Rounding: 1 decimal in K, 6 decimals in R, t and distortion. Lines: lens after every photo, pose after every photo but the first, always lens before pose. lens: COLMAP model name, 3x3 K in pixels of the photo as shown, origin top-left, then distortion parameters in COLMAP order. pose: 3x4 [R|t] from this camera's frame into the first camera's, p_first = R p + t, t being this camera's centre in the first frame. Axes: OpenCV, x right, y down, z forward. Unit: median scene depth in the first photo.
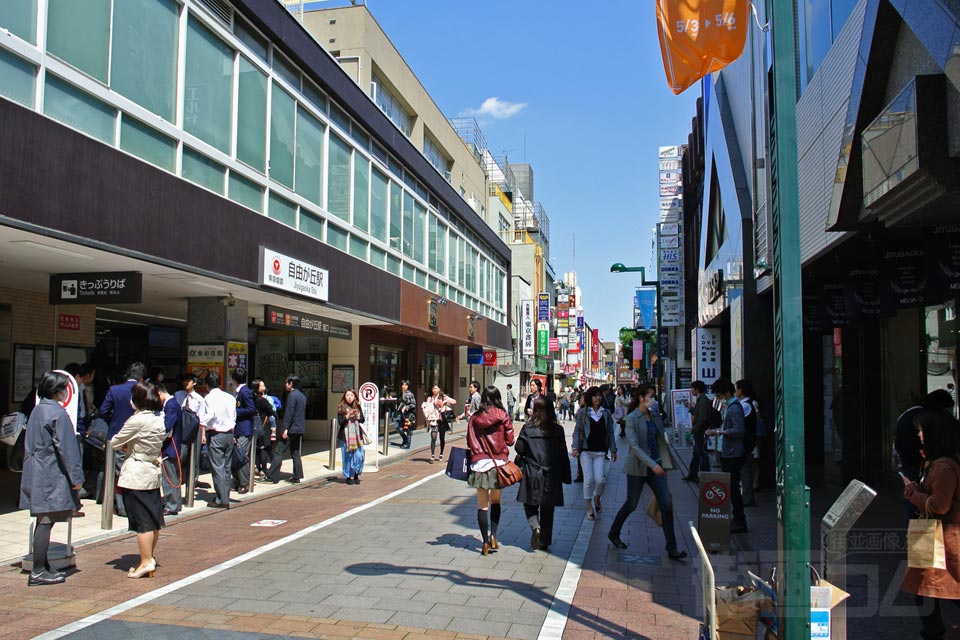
lens RADIAL K [[789.2, 0, 480.6], [0, 789.2, 321.4], [0, 0, 1]] dist [-0.026565, 0.028507]
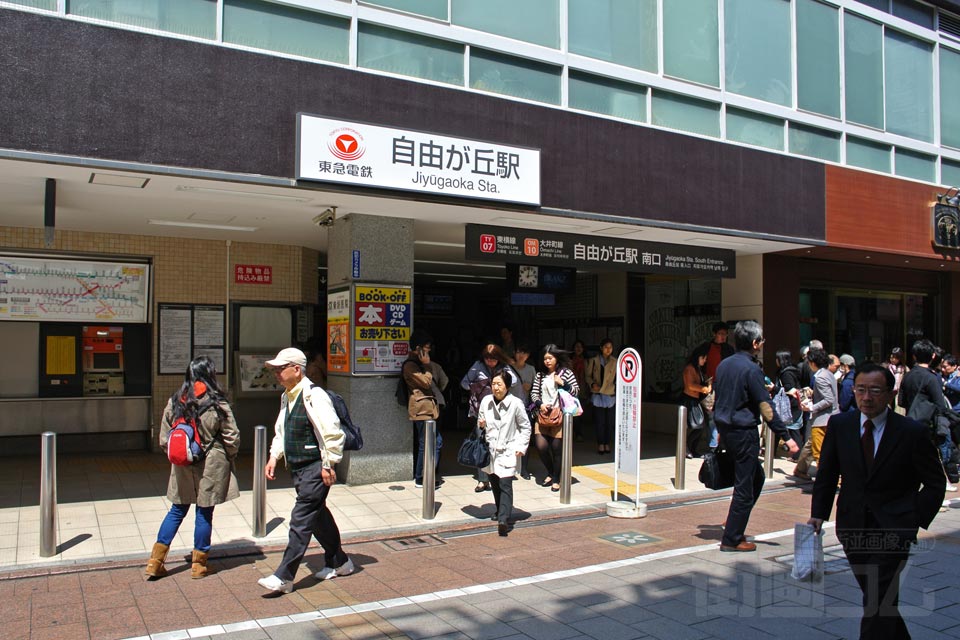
lens RADIAL K [[771.6, 0, 474.9], [0, 771.6, 322.4], [0, 0, 1]] dist [-0.055326, 0.015619]
pose [[0.657151, -0.031425, -0.753104, 0.205350], [0.061315, 0.998048, 0.011857, 0.053931], [0.751261, -0.053968, 0.657795, 0.653733]]
